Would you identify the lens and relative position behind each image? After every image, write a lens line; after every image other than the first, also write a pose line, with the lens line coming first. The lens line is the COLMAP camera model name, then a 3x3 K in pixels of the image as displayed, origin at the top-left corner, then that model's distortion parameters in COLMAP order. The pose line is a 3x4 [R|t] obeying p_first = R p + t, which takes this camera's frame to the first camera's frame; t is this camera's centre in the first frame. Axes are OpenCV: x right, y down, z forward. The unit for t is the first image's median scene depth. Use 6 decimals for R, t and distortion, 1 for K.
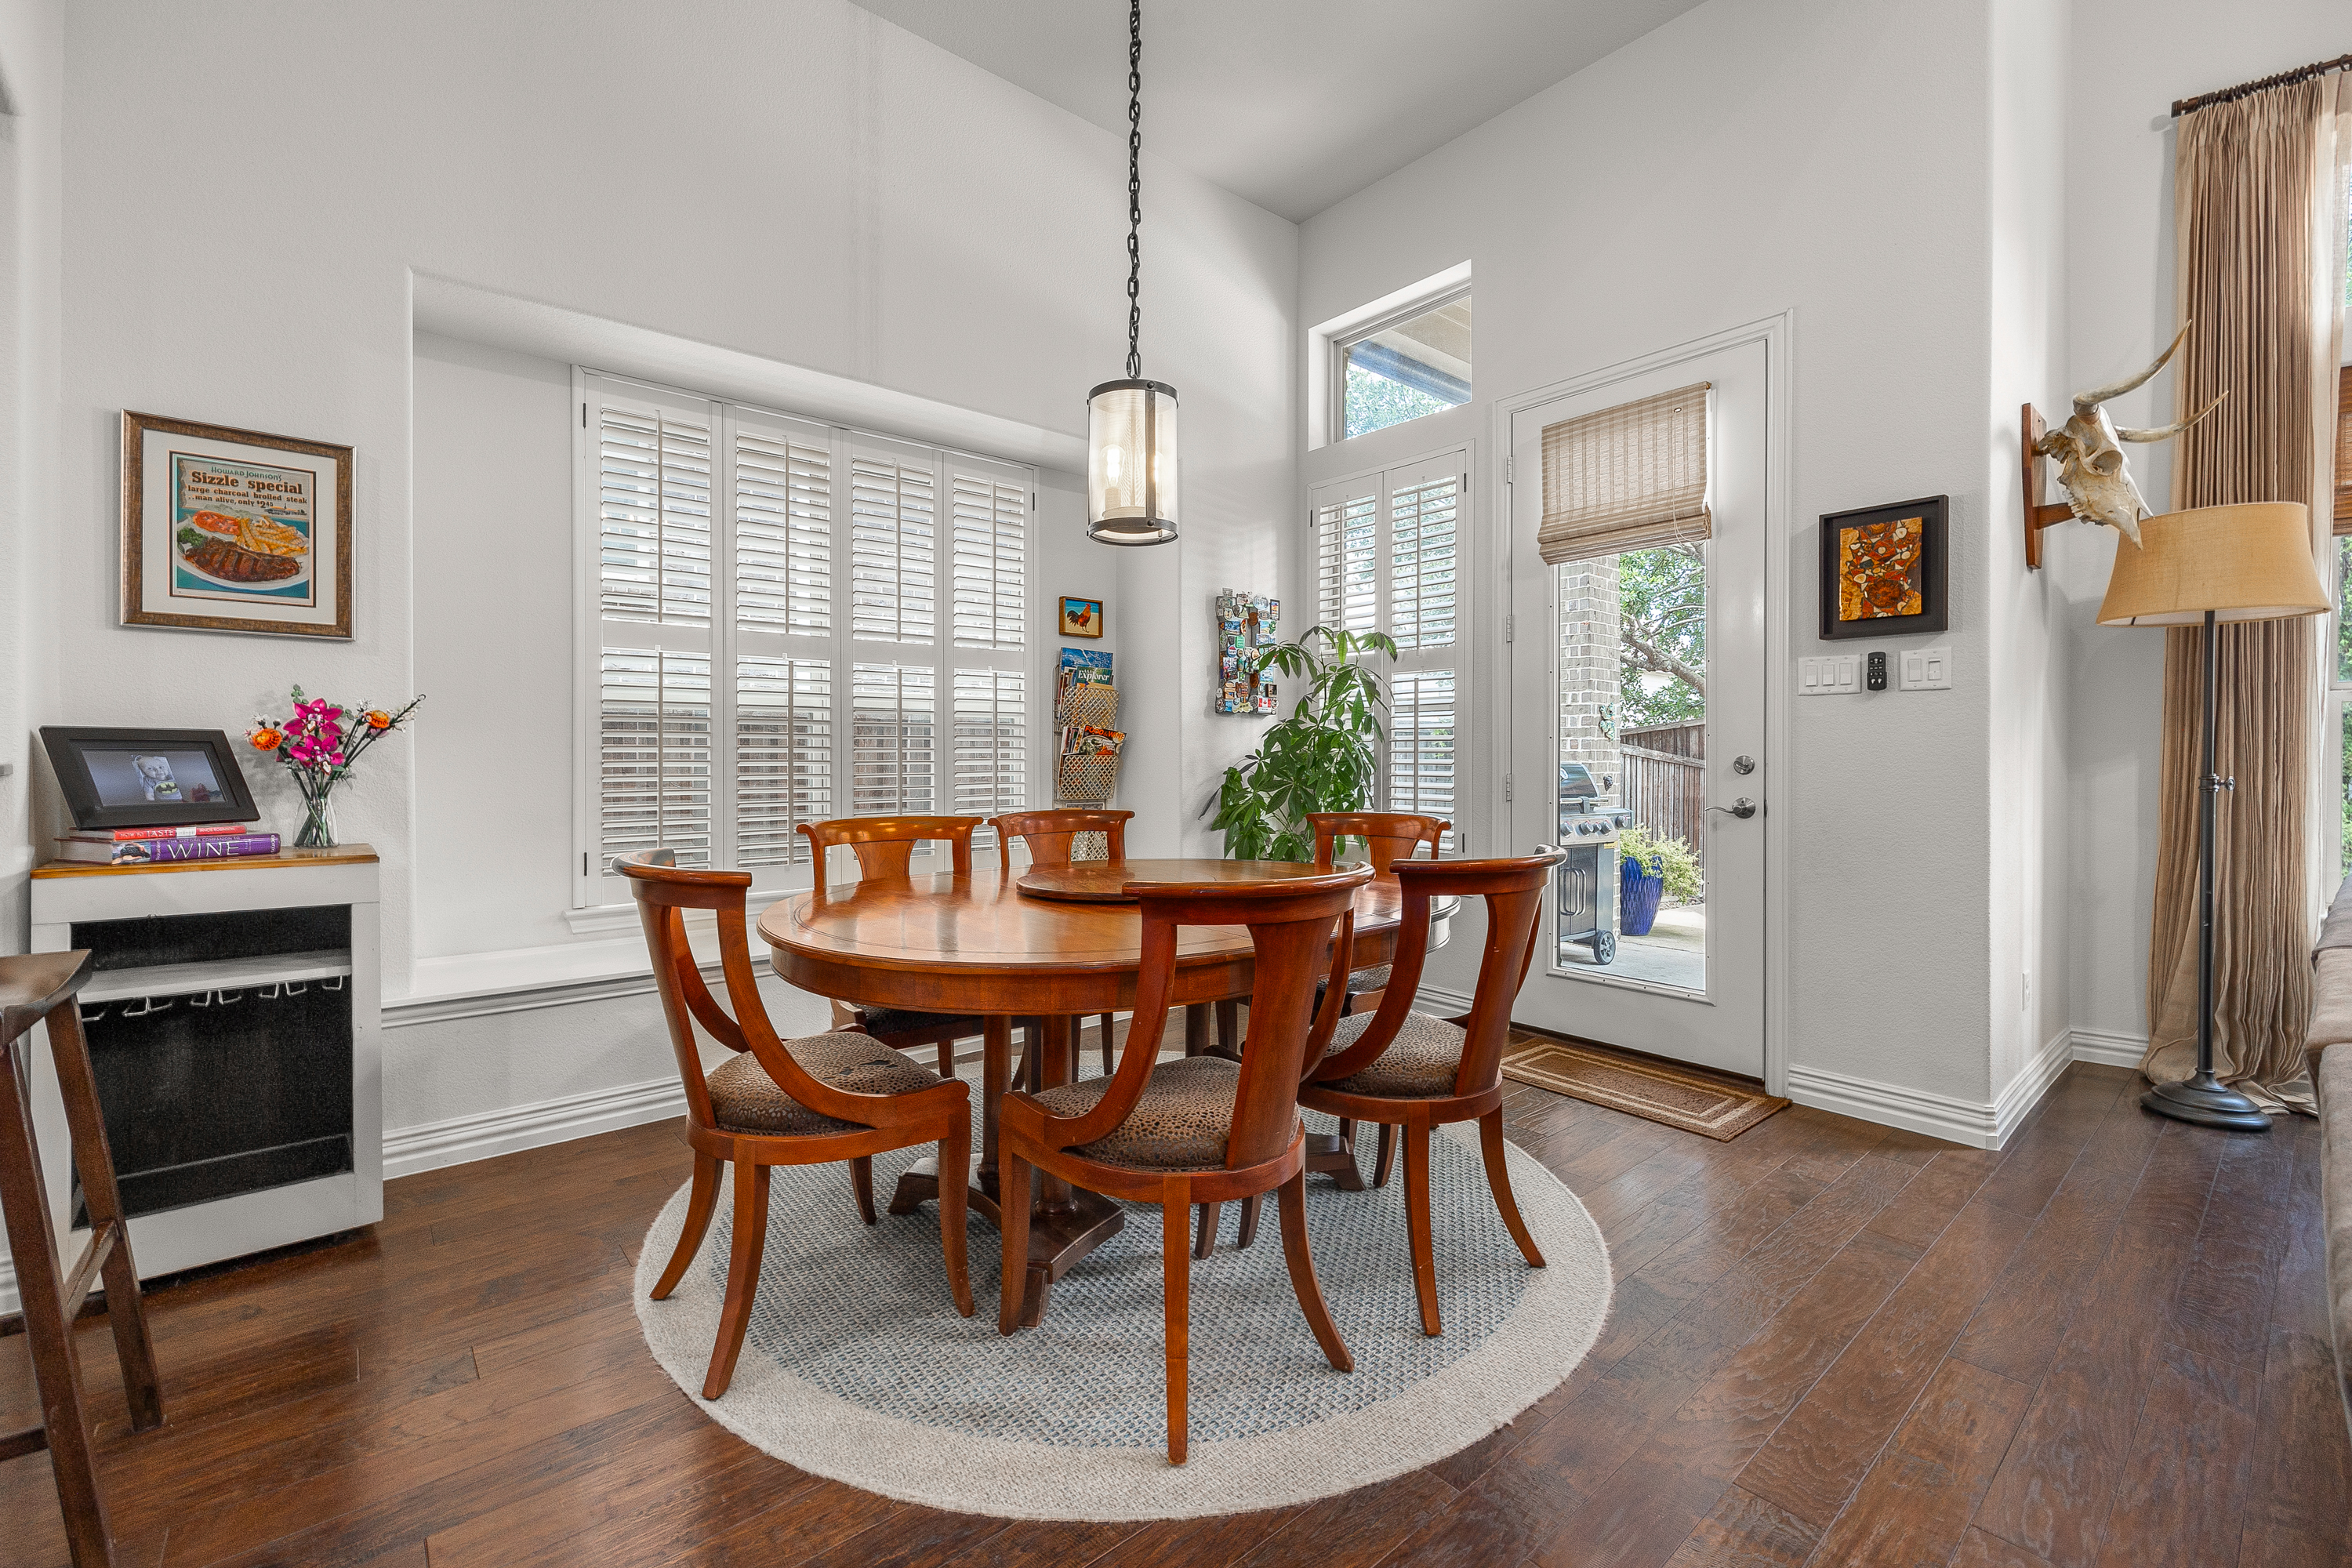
lens RADIAL K [[987.7, 0, 1151.6], [0, 987.7, 761.6], [0, 0, 1]] dist [-0.001744, 0.000025]
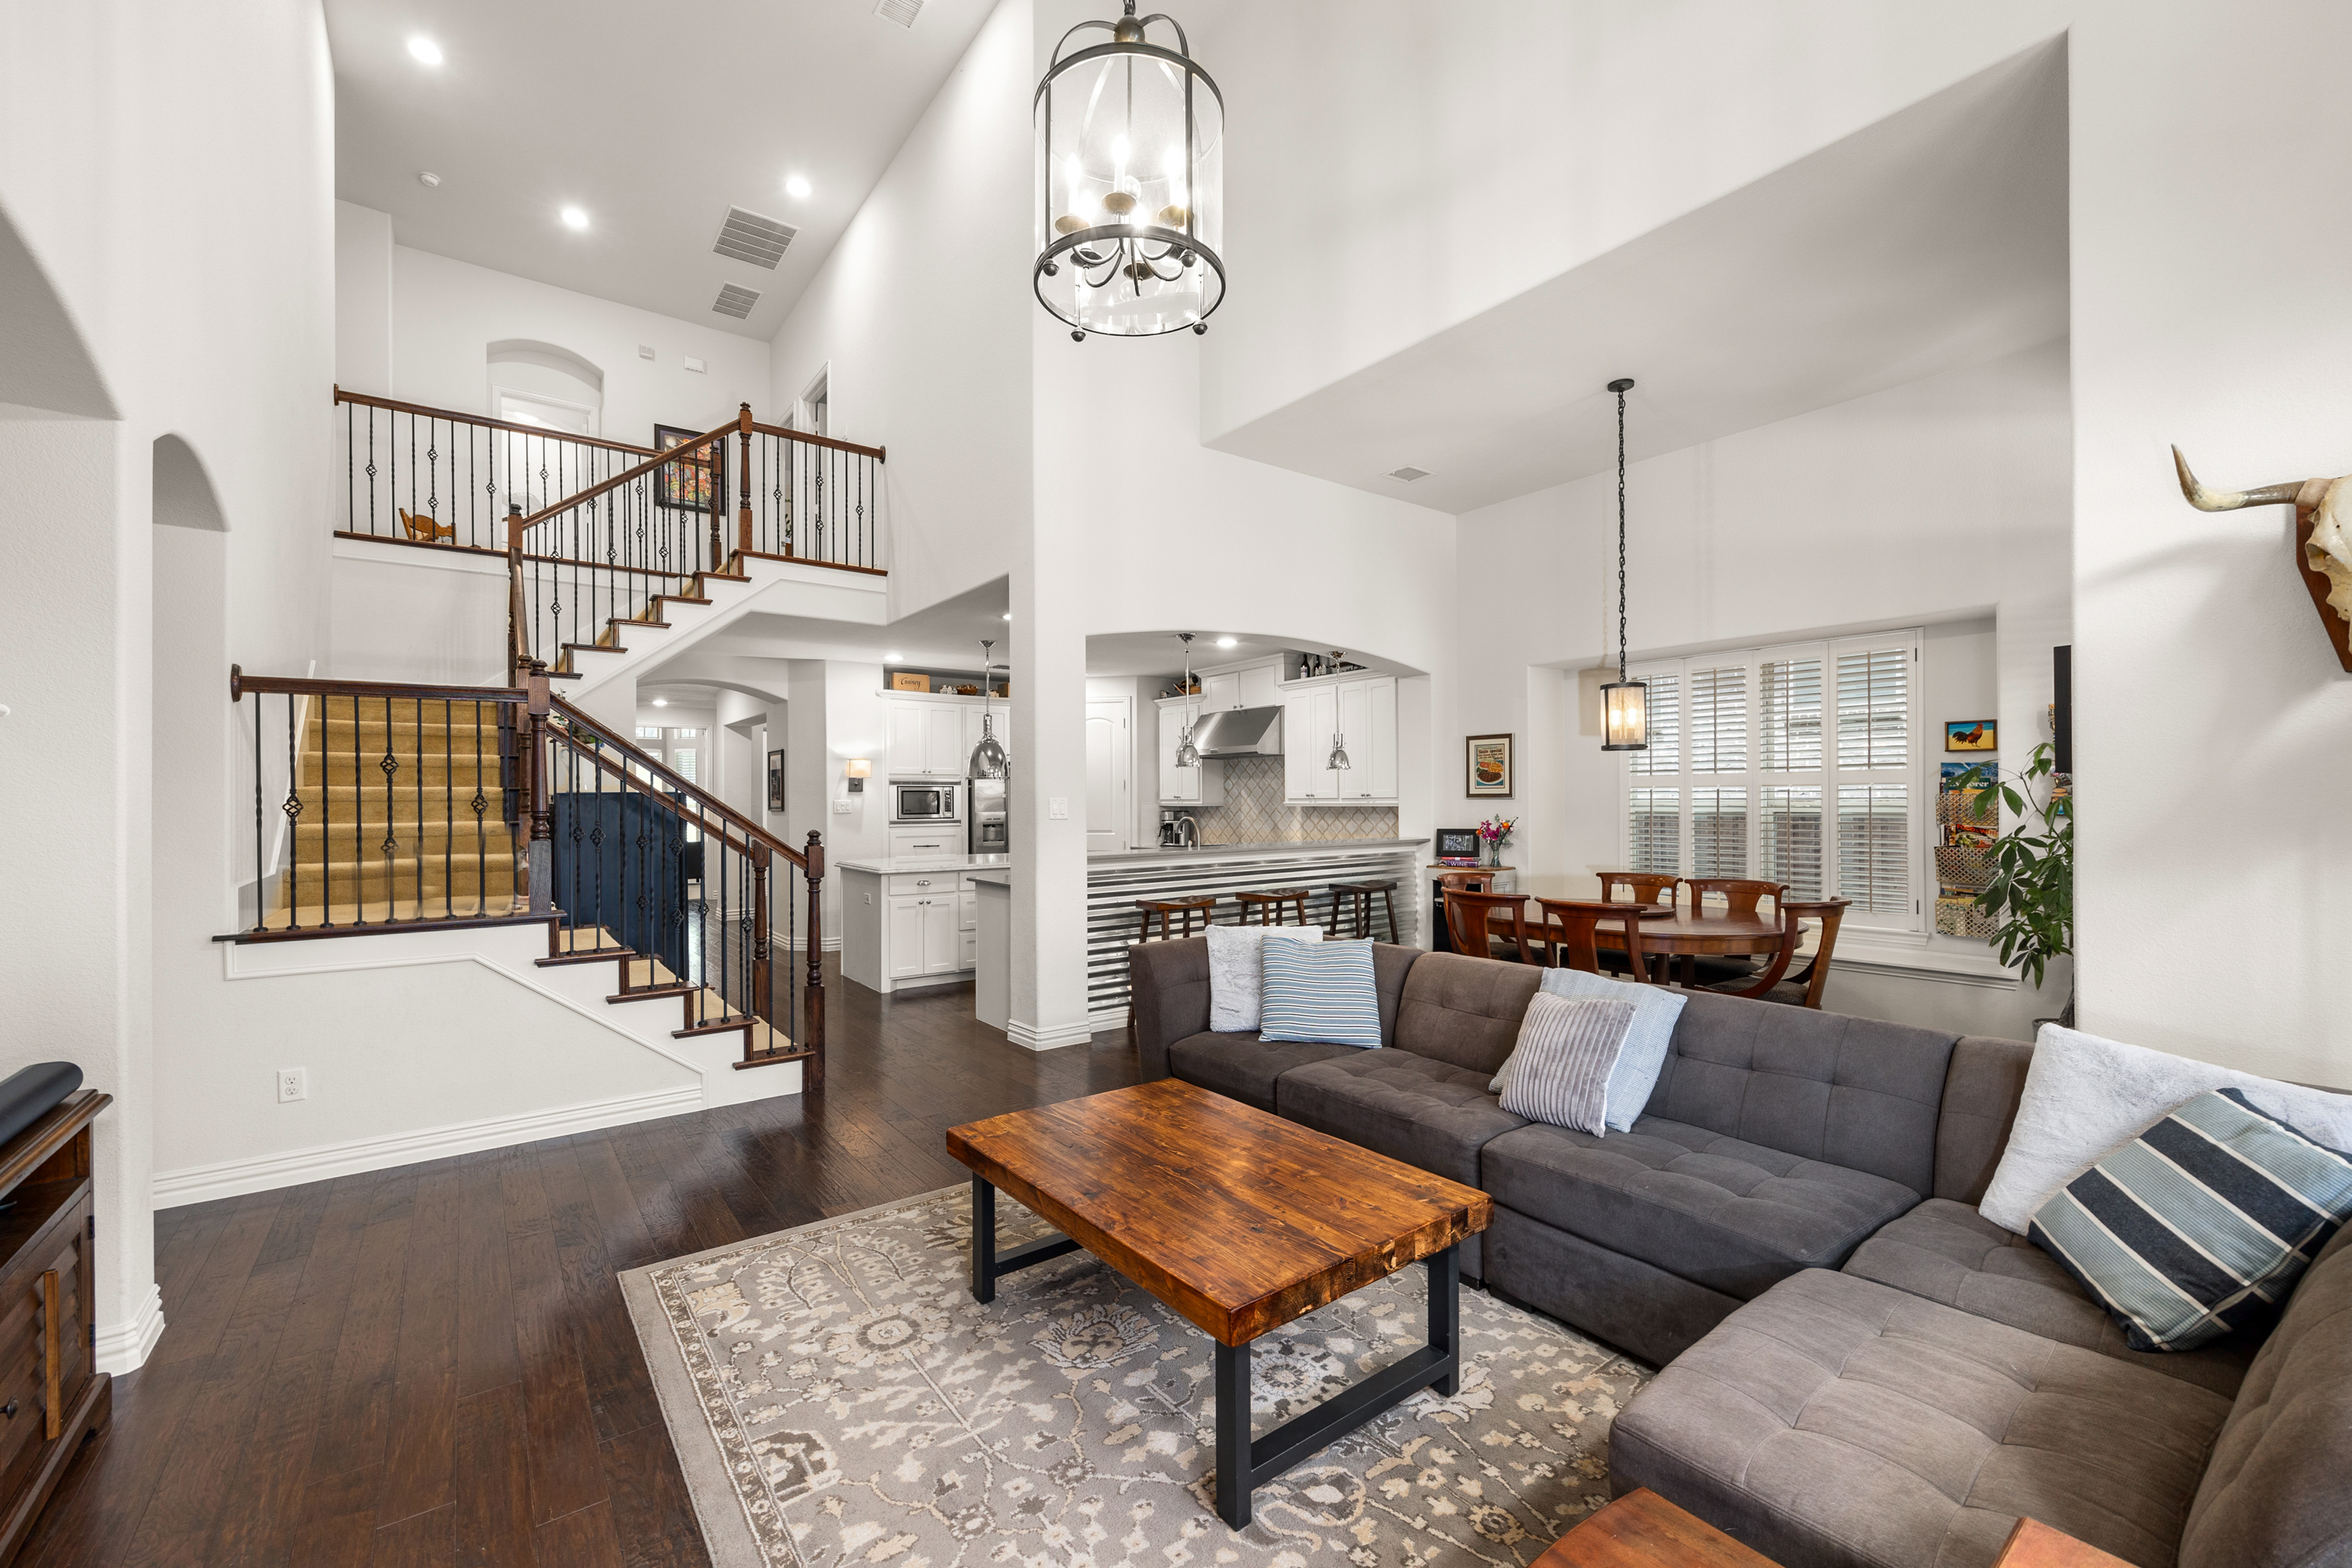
lens RADIAL K [[953.7, 0, 1157.6], [0, 953.7, 791.6], [0, 0, 1]] dist [-0.003767, 0.000264]
pose [[-0.059174, -0.009218, -0.998205, 1.652681], [-0.001241, 0.999957, -0.009160, -0.090200], [0.998247, 0.000697, -0.059183, 0.083682]]
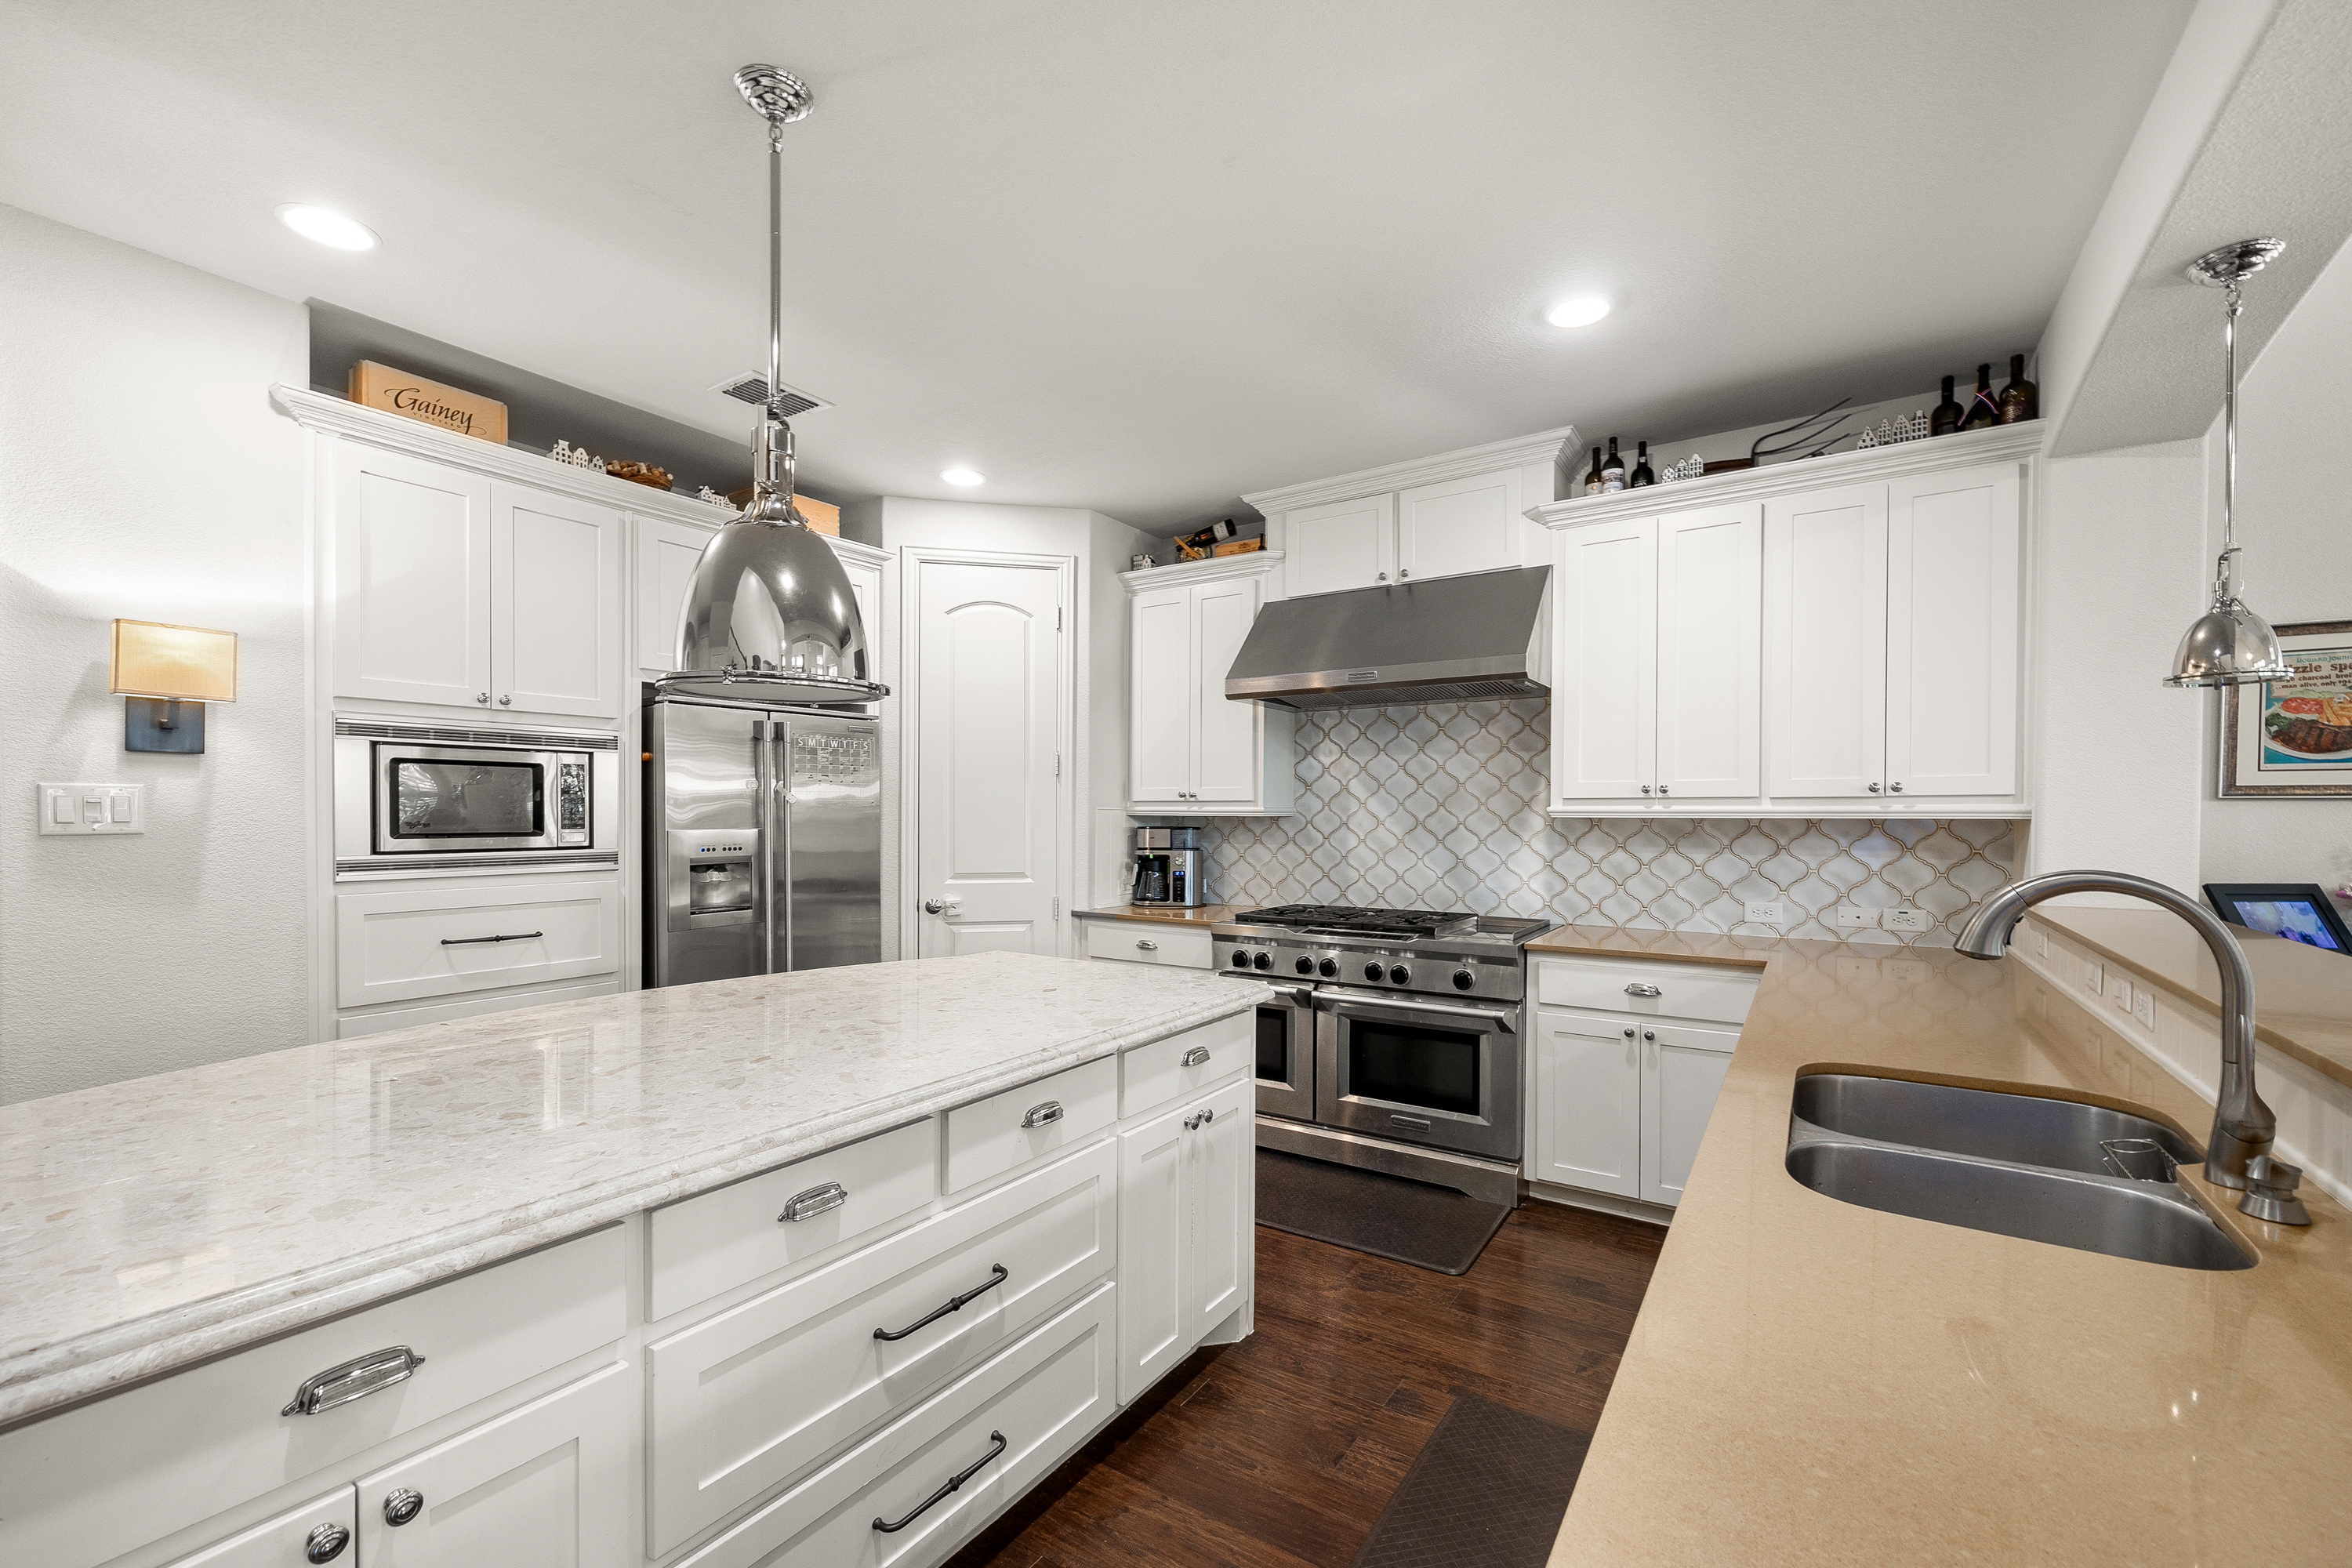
lens RADIAL K [[958.3, 0, 1198.2], [0, 958.3, 825.8], [0, 0, 1]] dist [-0.002714, -0.000010]
pose [[0.296482, 0.014323, -0.954931, -0.182446], [-0.009176, 0.999884, 0.012148, -0.073489], [0.954994, 0.005160, 0.296579, -0.435128]]
